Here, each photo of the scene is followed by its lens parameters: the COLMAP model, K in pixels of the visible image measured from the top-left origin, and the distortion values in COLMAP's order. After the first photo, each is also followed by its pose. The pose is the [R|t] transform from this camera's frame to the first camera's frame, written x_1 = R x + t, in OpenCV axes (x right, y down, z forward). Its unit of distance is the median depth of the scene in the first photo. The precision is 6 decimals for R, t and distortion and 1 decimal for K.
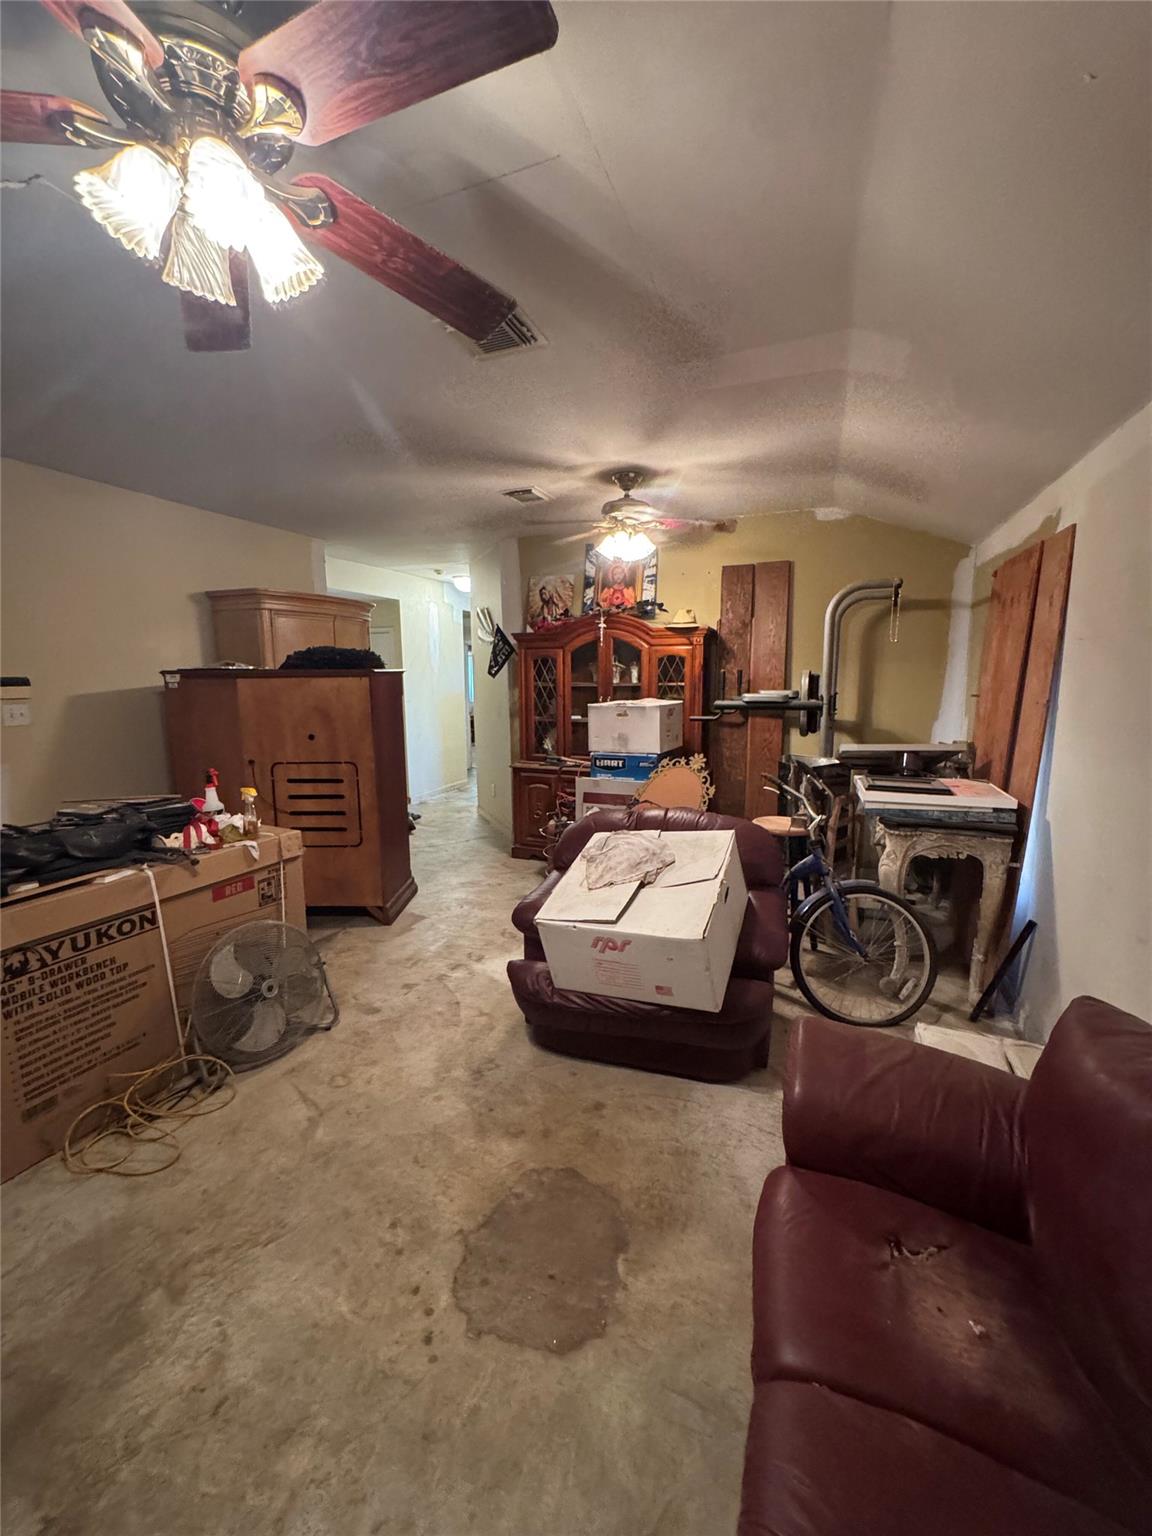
lens RADIAL K [[615.3, 0, 575.7], [0, 615.3, 764.4], [0, 0, 1]] dist [-0.006562, 0.001020]
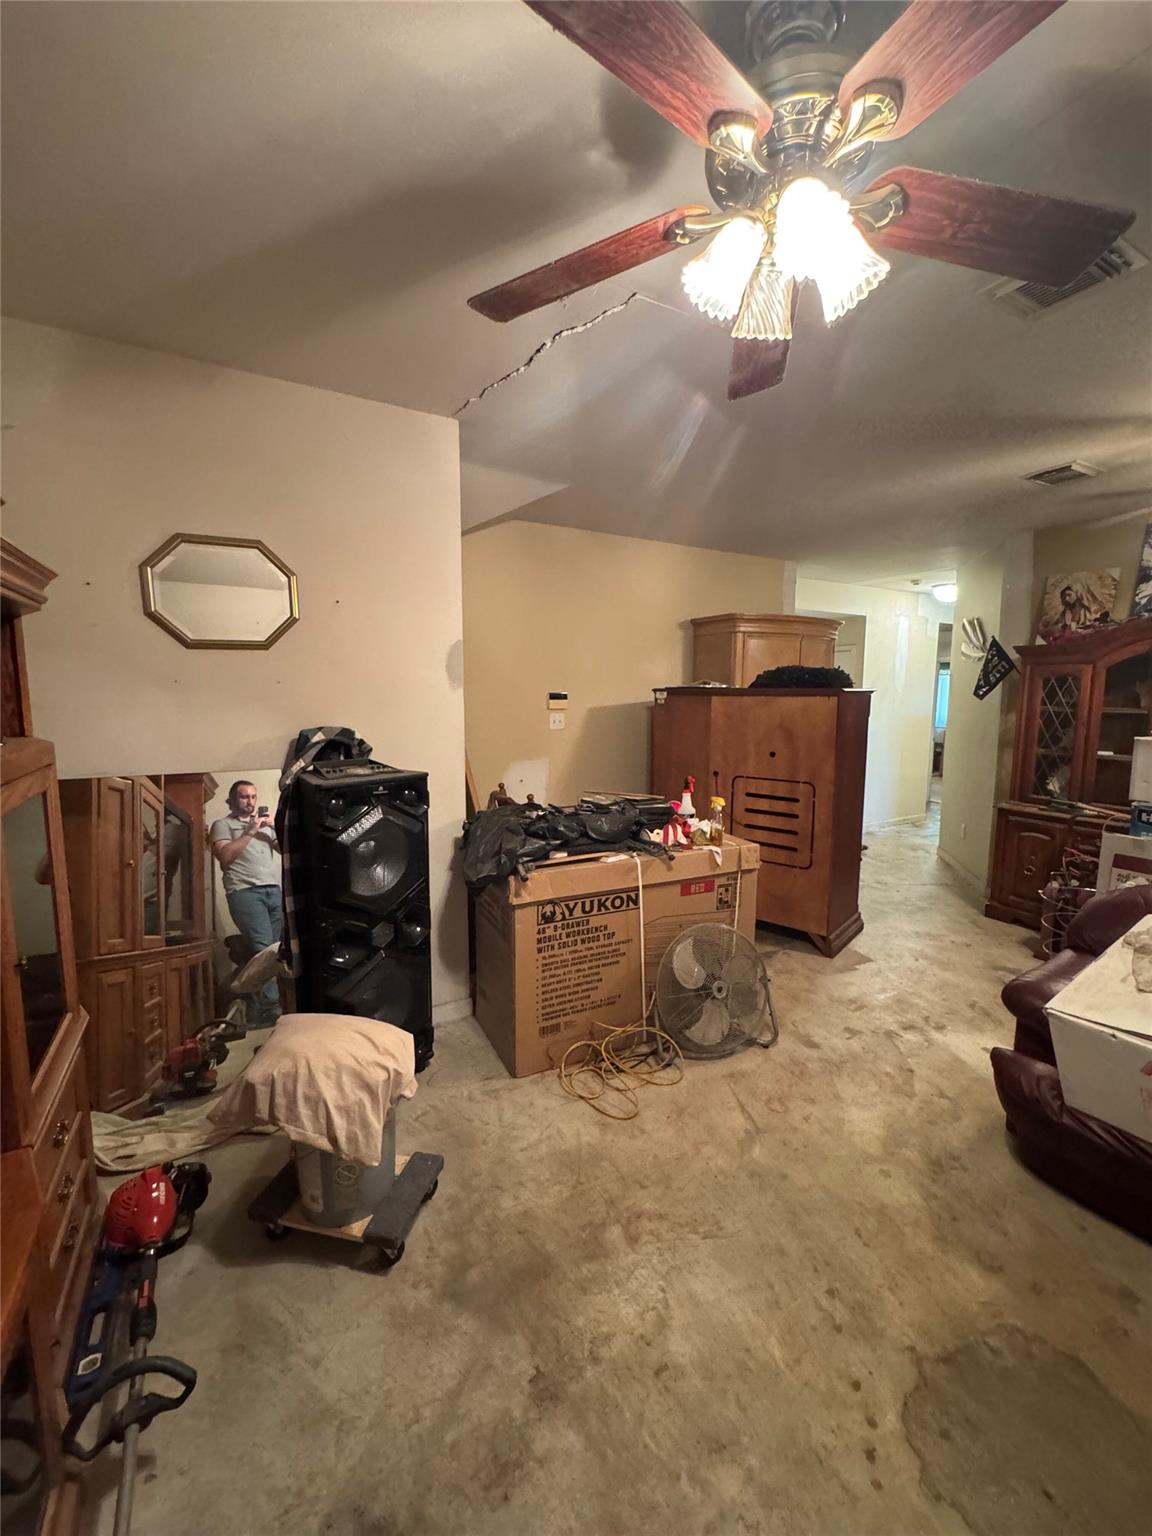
lens RADIAL K [[615.3, 0, 576.9], [0, 615.3, 764.3], [0, 0, 1]] dist [-0.006562, 0.001020]
pose [[0.775125, 0.082045, -0.626459, -0.063088], [-0.101901, 0.994786, 0.004200, 0.001451], [0.623537, 0.060581, 0.779443, 0.002985]]
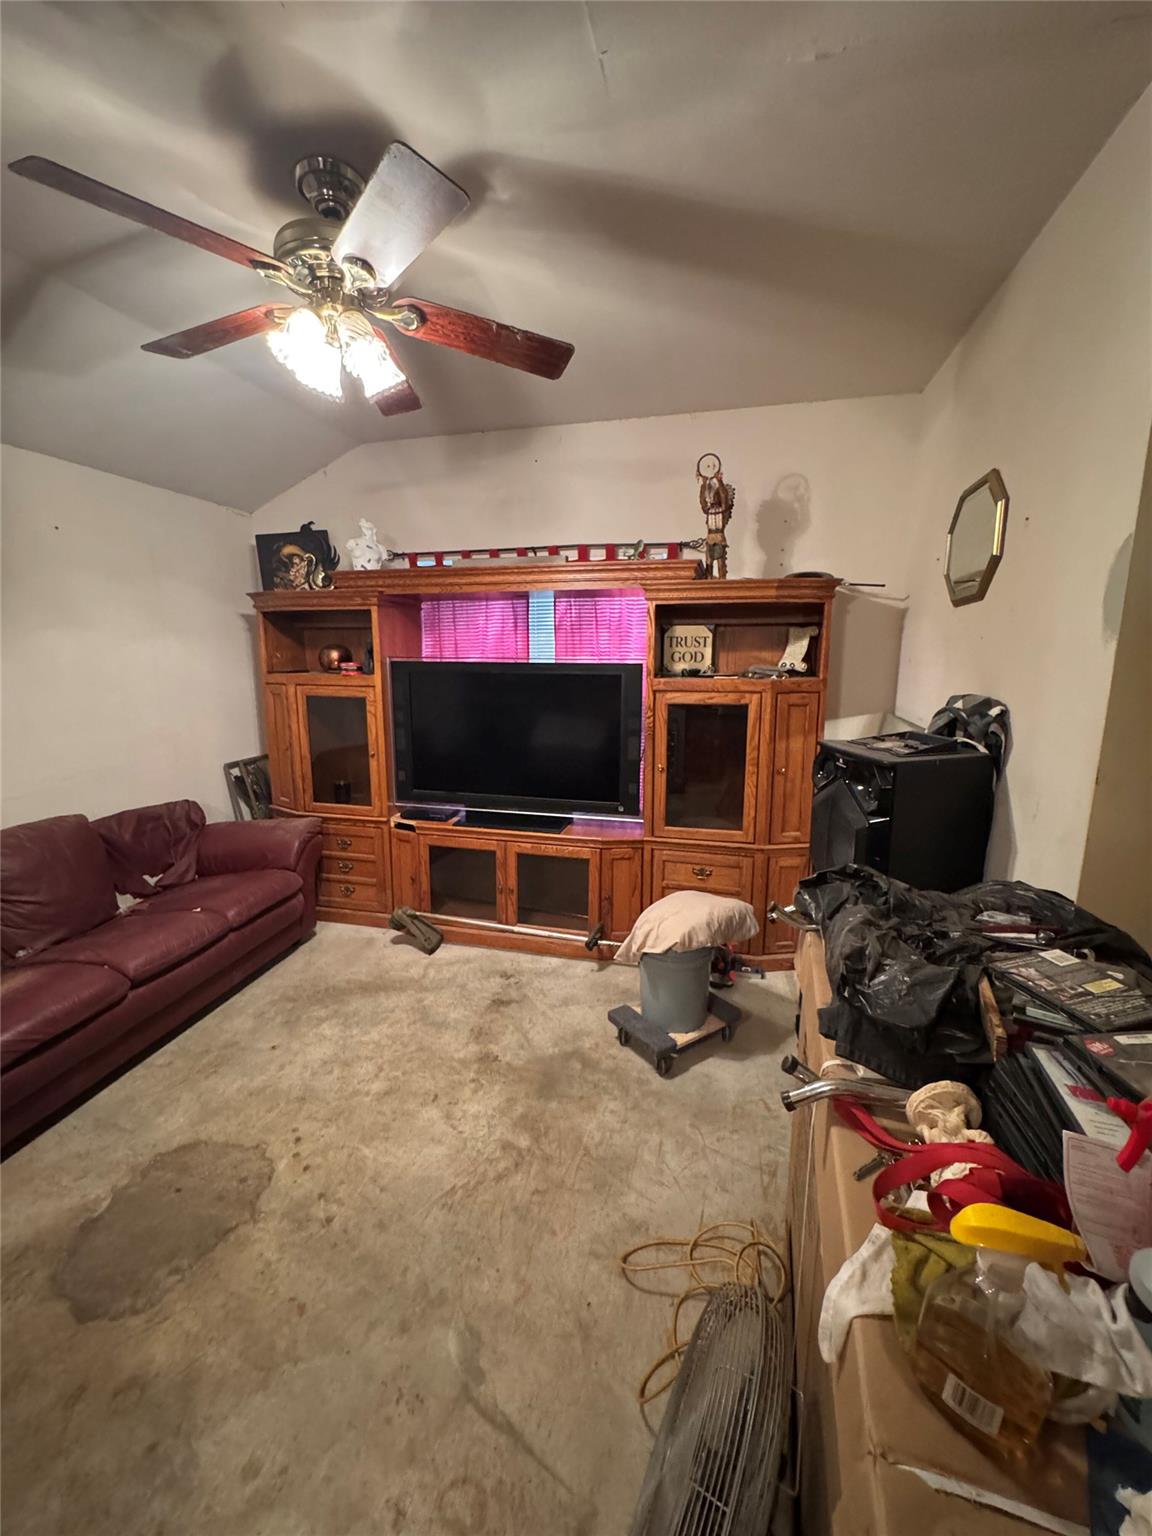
lens RADIAL K [[615.3, 0, 573.1], [0, 615.3, 767.1], [0, 0, 1]] dist [-0.006562, 0.001020]
pose [[-0.992007, 0.025217, -0.123634, -0.433143], [-0.015705, 0.947532, 0.319275, -0.174308], [0.125199, 0.318665, -0.939563, 1.295738]]
